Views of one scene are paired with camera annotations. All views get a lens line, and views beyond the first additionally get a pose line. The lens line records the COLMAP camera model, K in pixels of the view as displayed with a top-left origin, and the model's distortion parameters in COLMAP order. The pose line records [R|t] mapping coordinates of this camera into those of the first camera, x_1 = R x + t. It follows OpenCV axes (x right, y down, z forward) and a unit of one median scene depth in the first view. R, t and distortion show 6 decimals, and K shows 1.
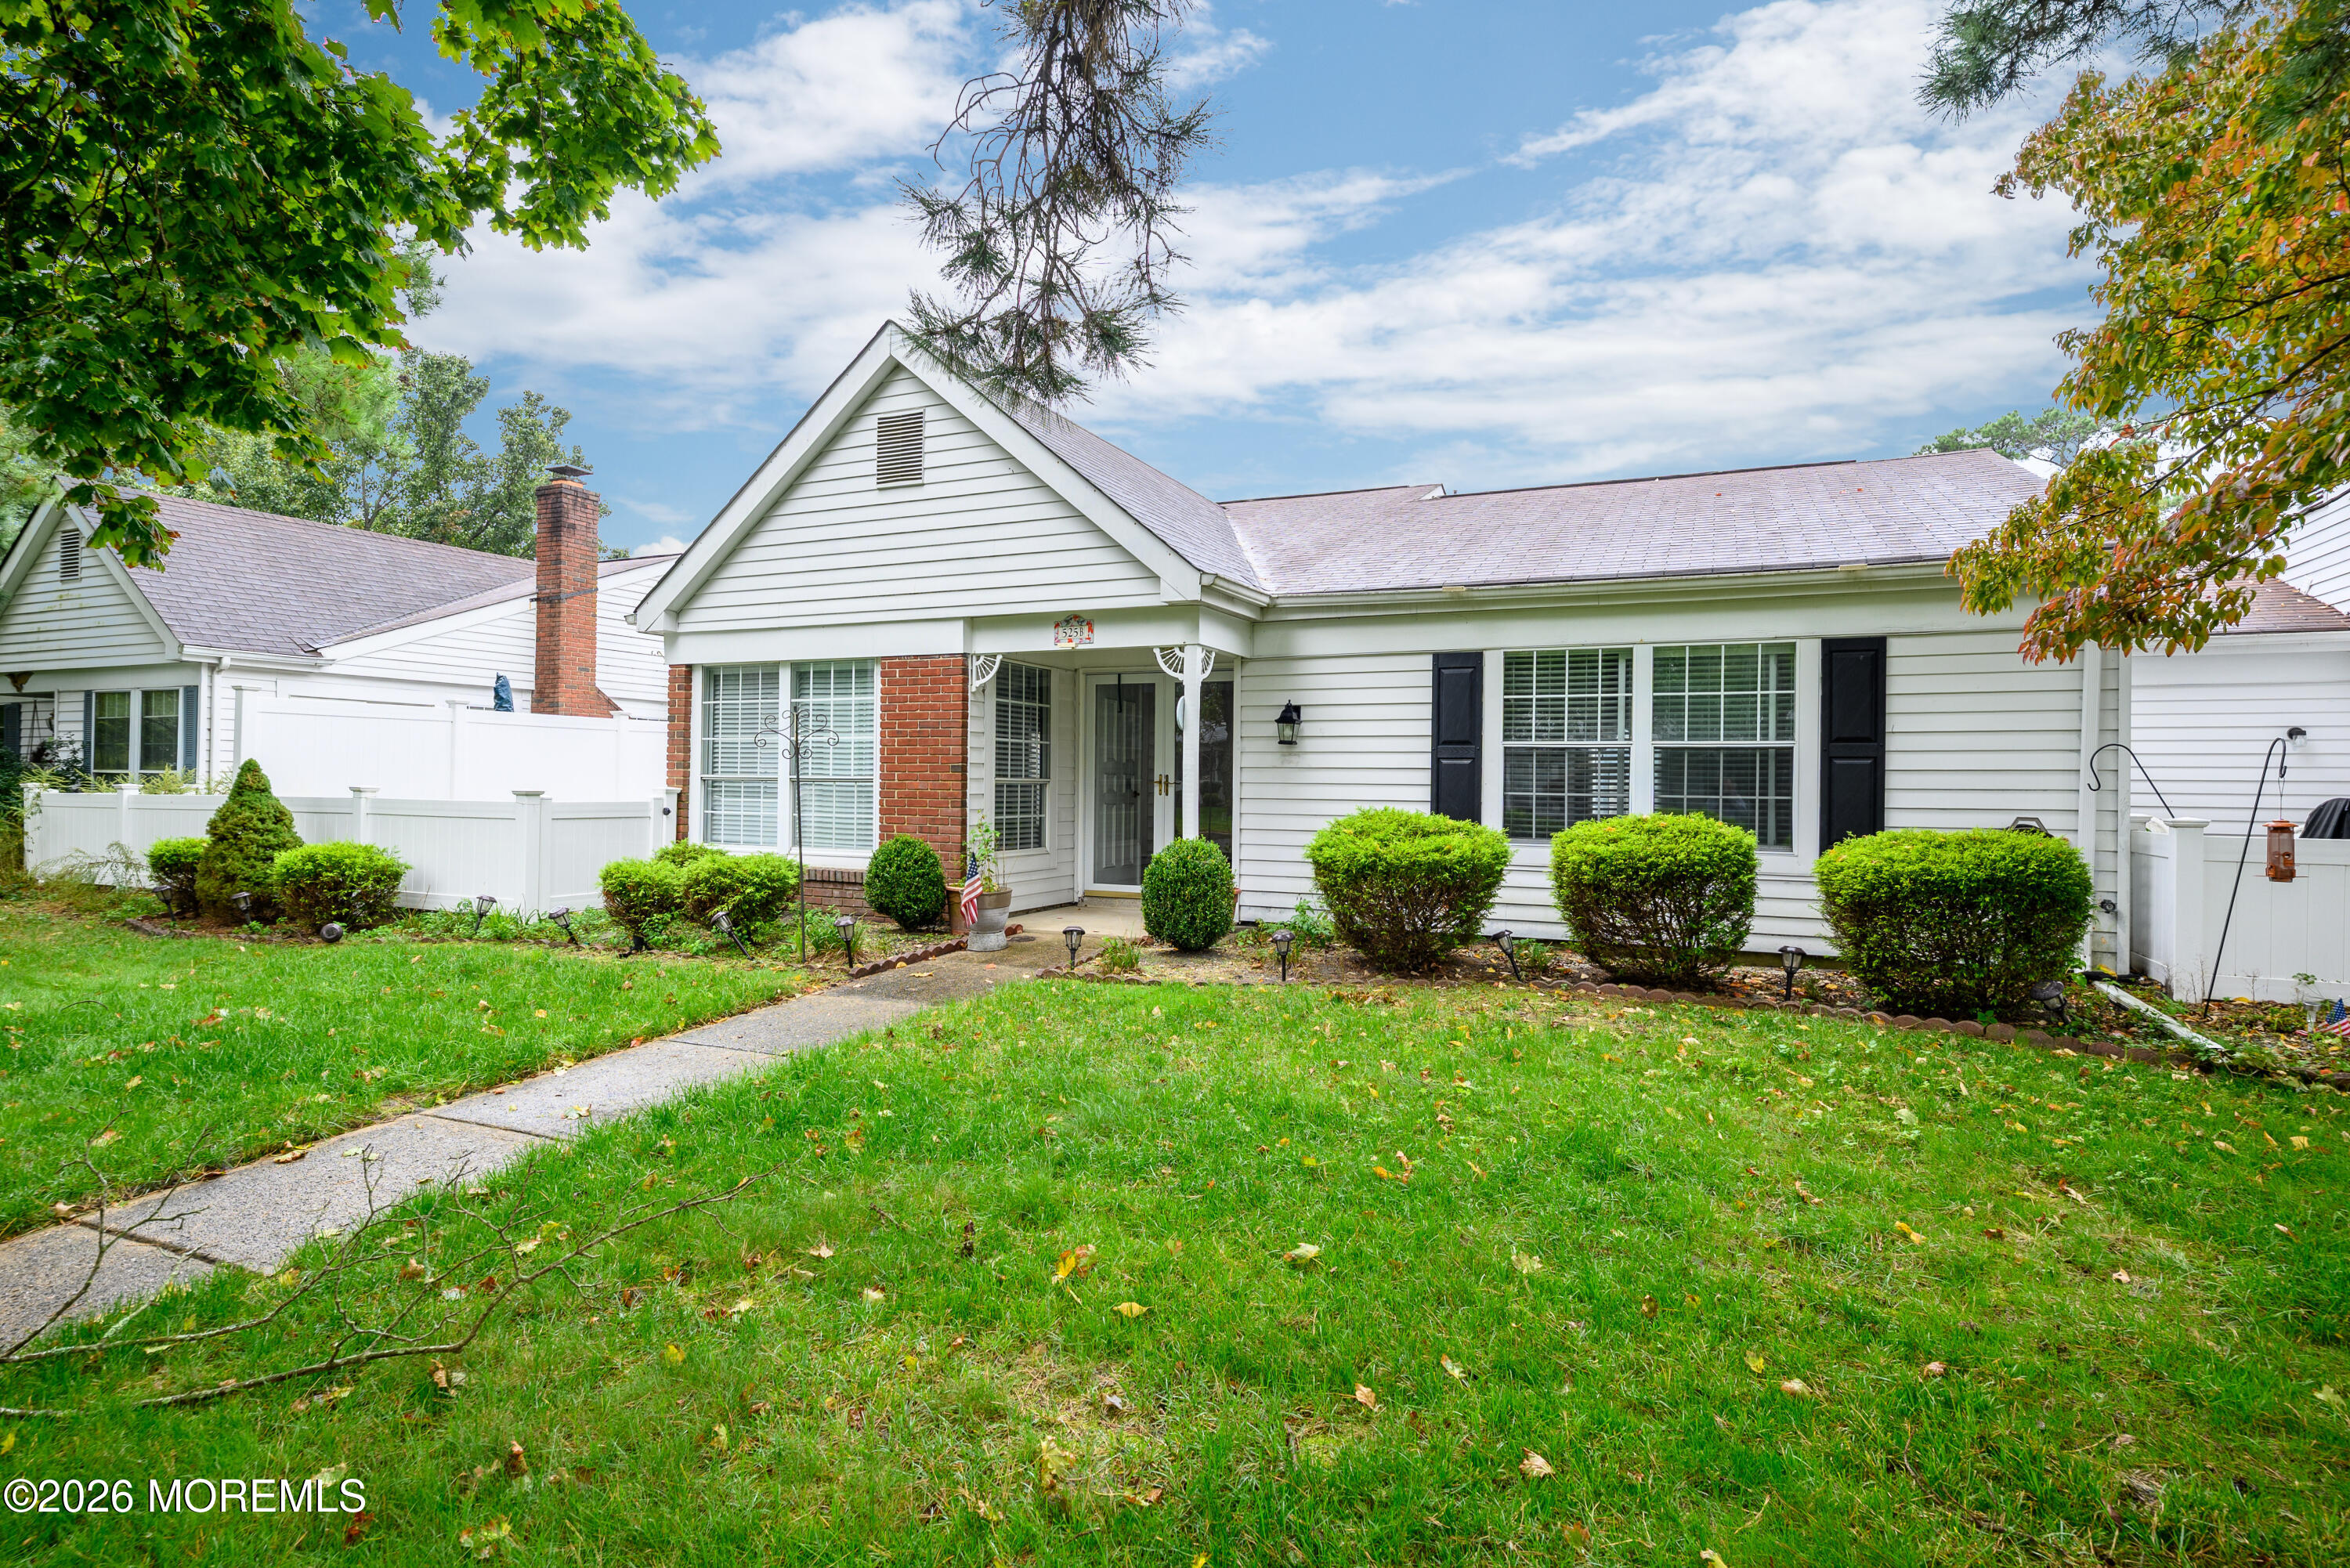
lens RADIAL K [[1195.8, 0, 1175.0], [0, 1195.8, 784.0], [0, 0, 1]] dist [0.000421, -0.000046]
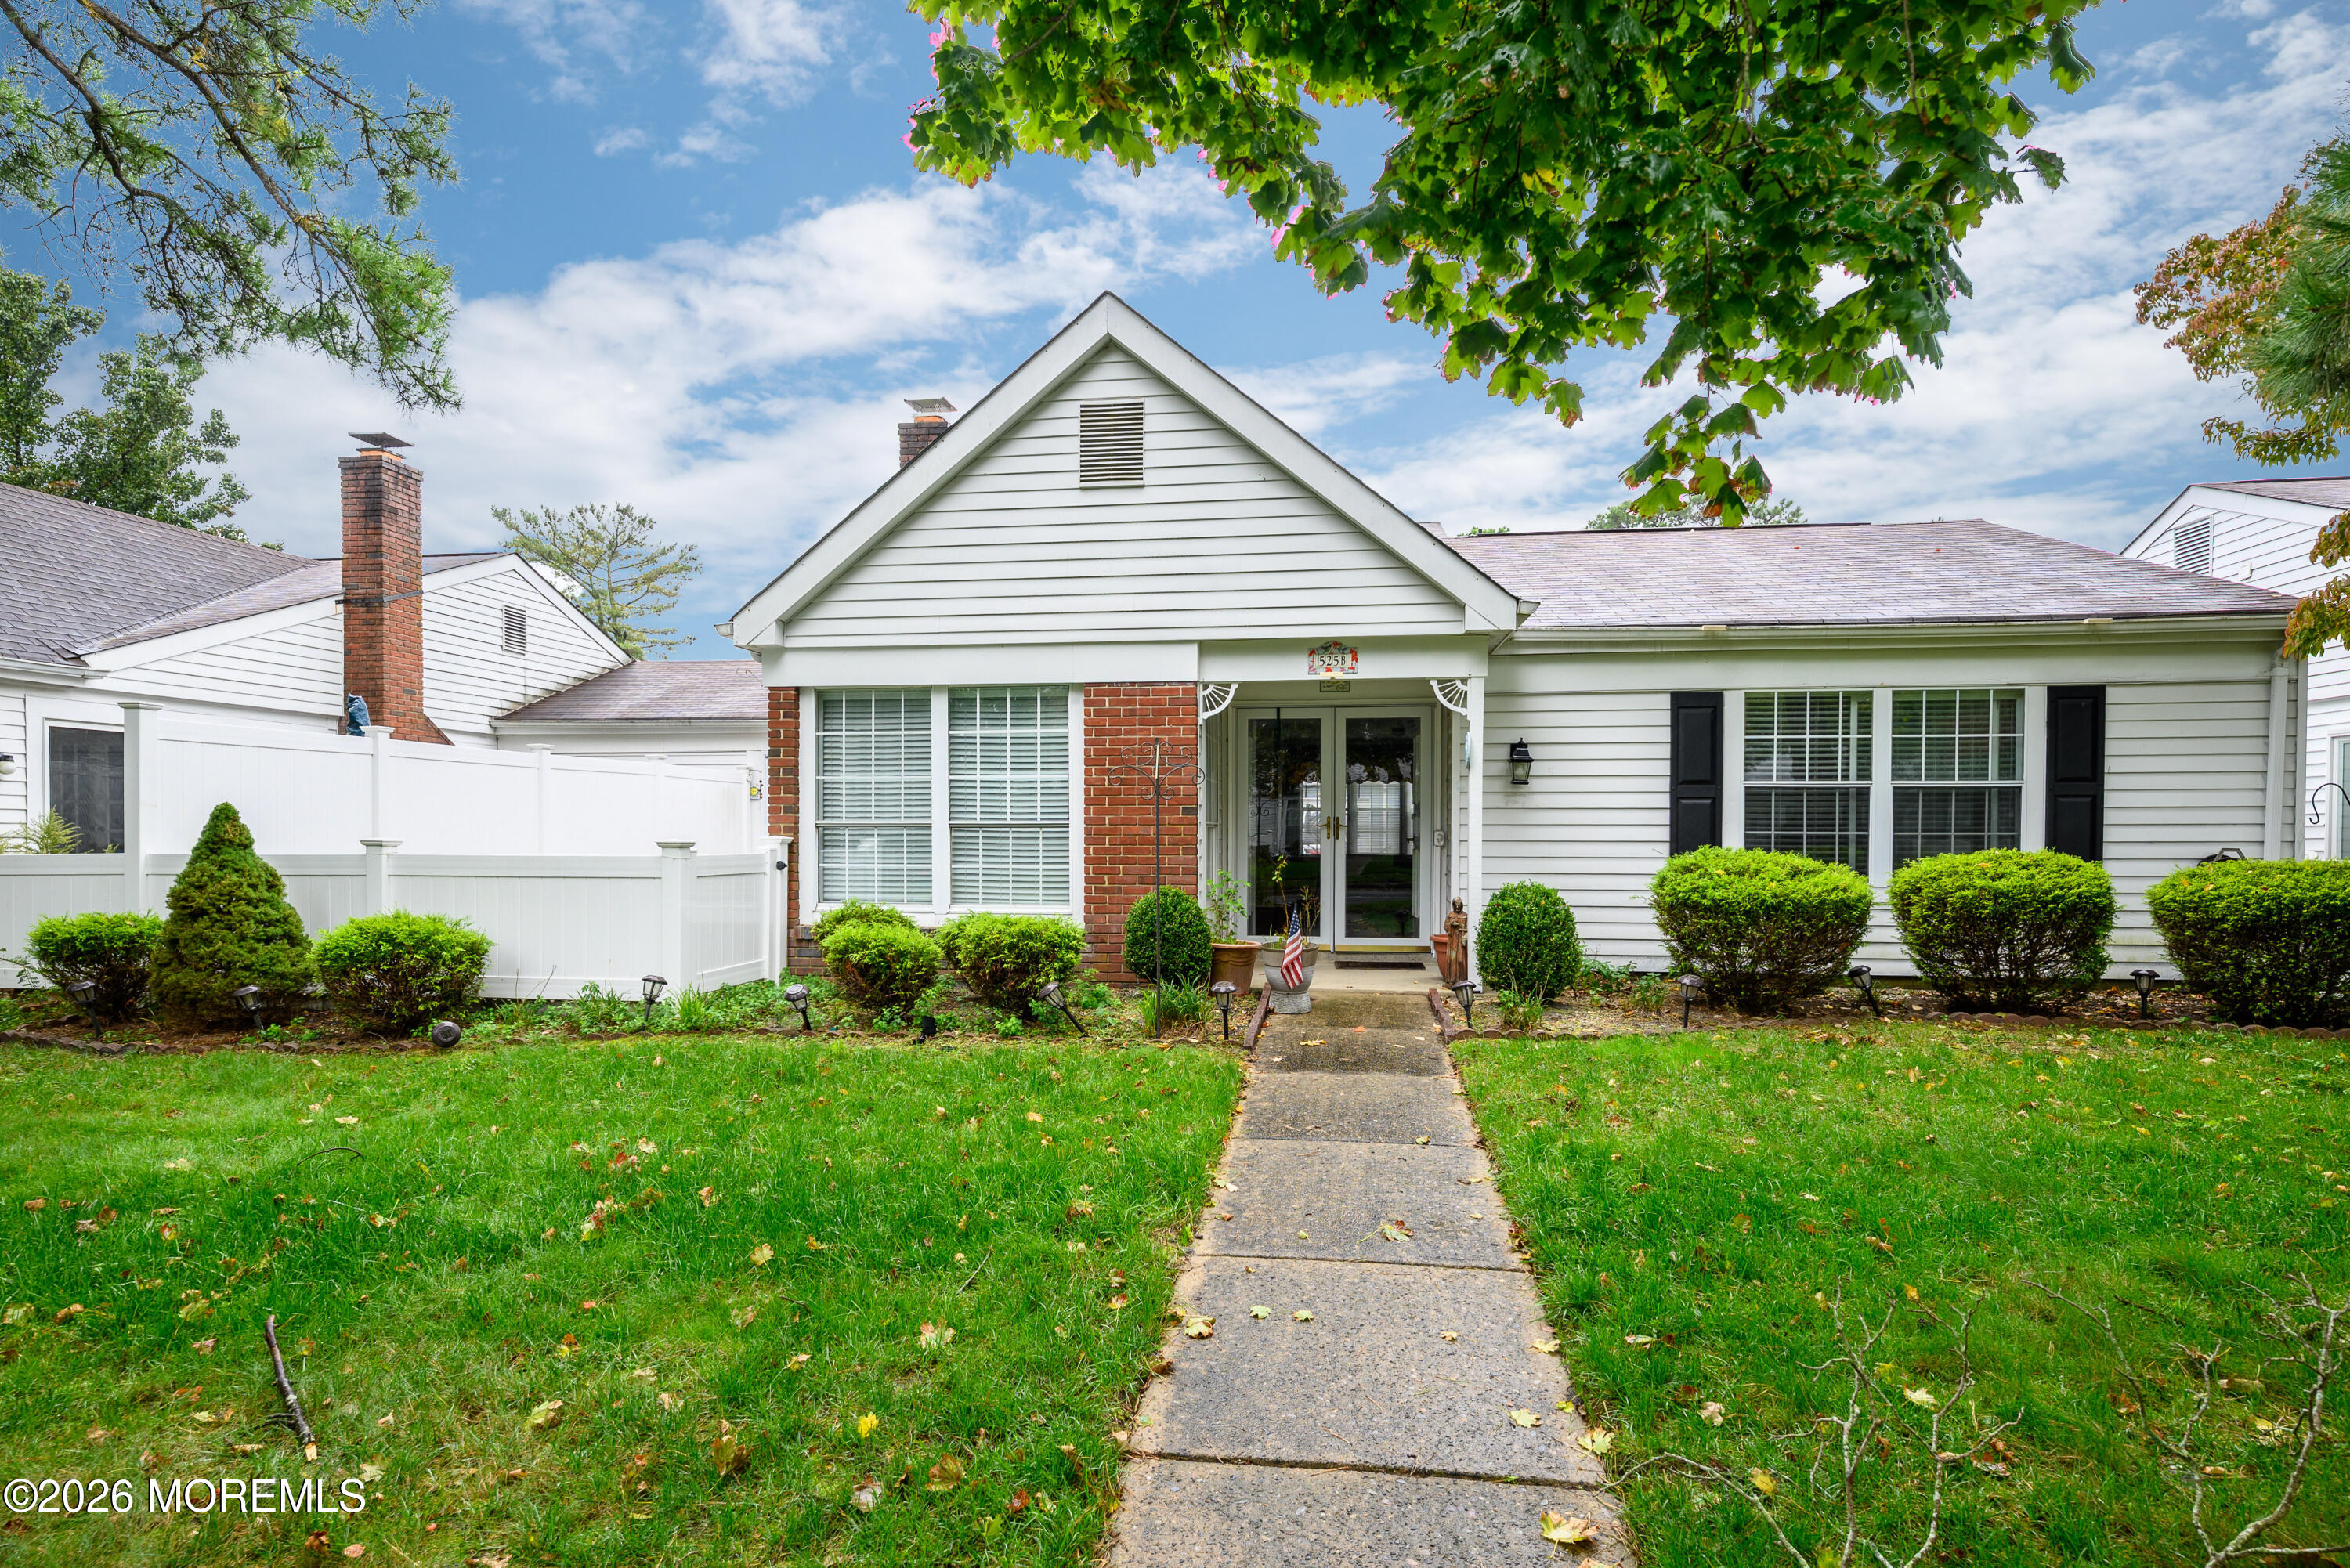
lens RADIAL K [[1227.3, 0, 1167.0], [0, 1227.3, 862.2], [0, 0, 1]] dist [0.002515, 0.001211]
pose [[0.960080, -0.016734, 0.279224, -0.460431], [0.009281, 0.999565, 0.027990, -0.000613], [-0.279571, -0.024281, 0.959818, 0.130295]]
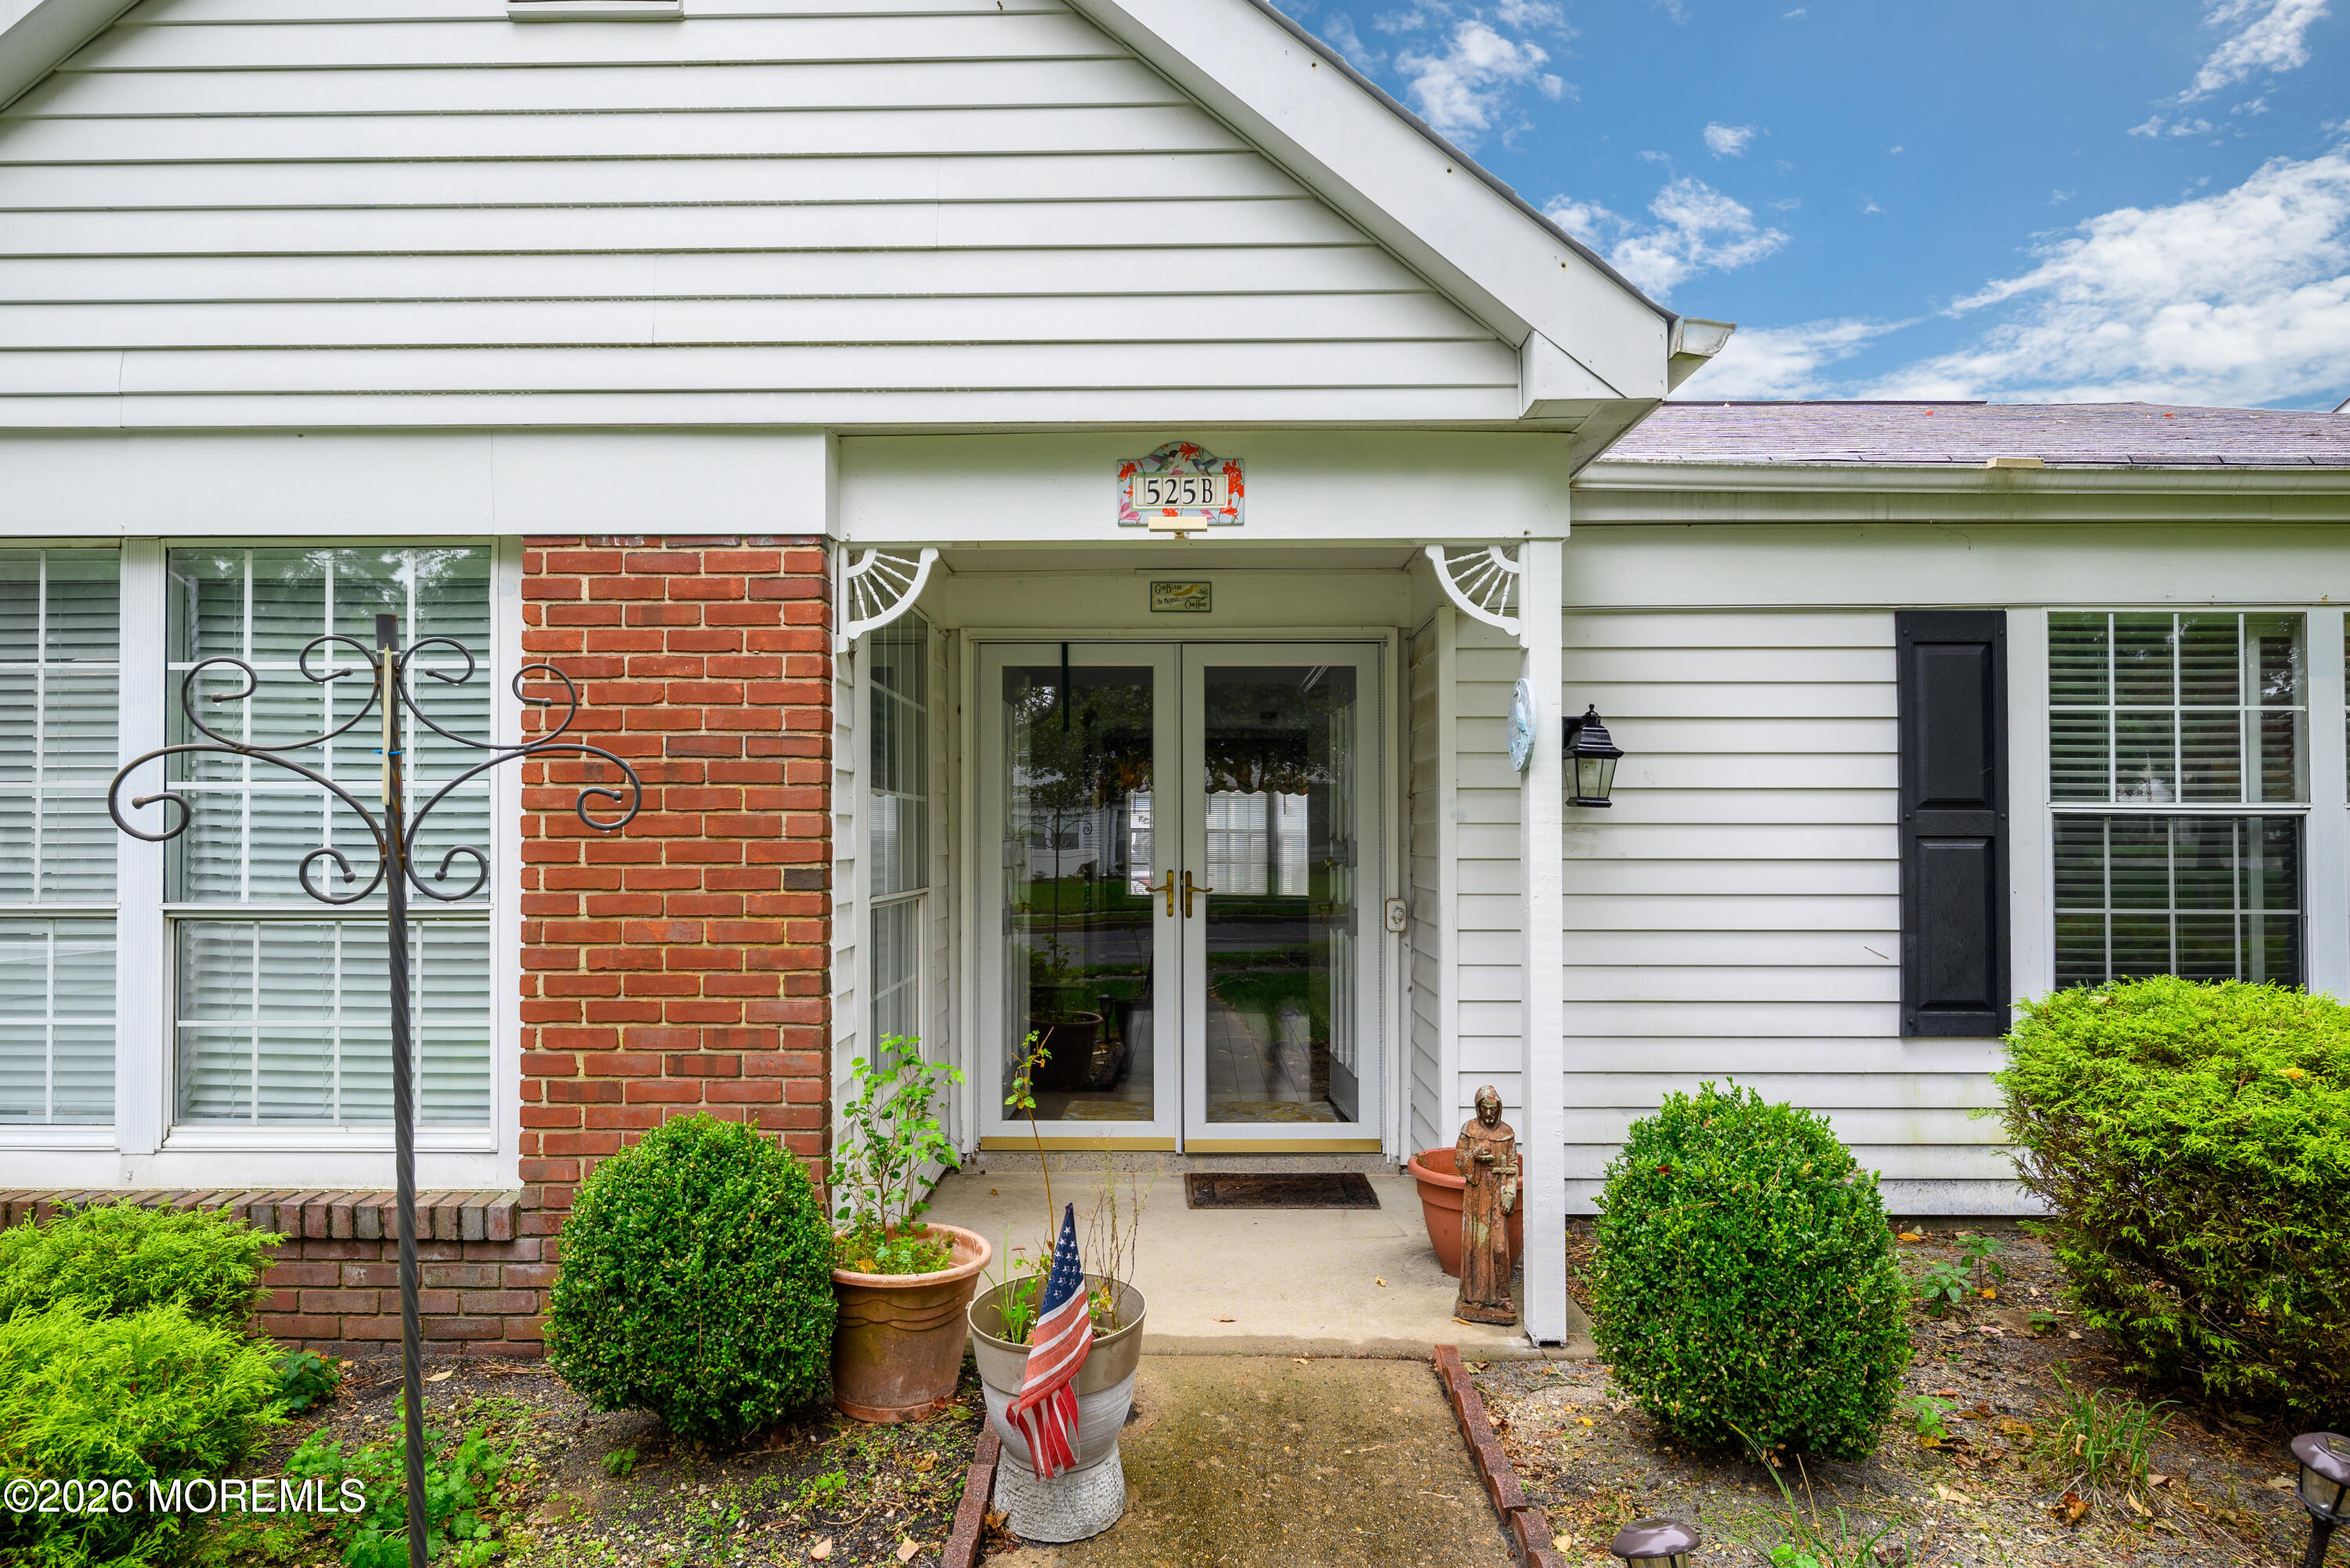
lens RADIAL K [[1281.7, 0, 1163.3], [0, 1281.7, 826.2], [0, 0, 1]] dist [-0.002156, 0.000093]
pose [[0.915463, -0.006817, 0.402345, -0.238066], [0.009999, 0.999933, -0.005808, -0.025078], [-0.402279, 0.009341, 0.915469, 0.641653]]
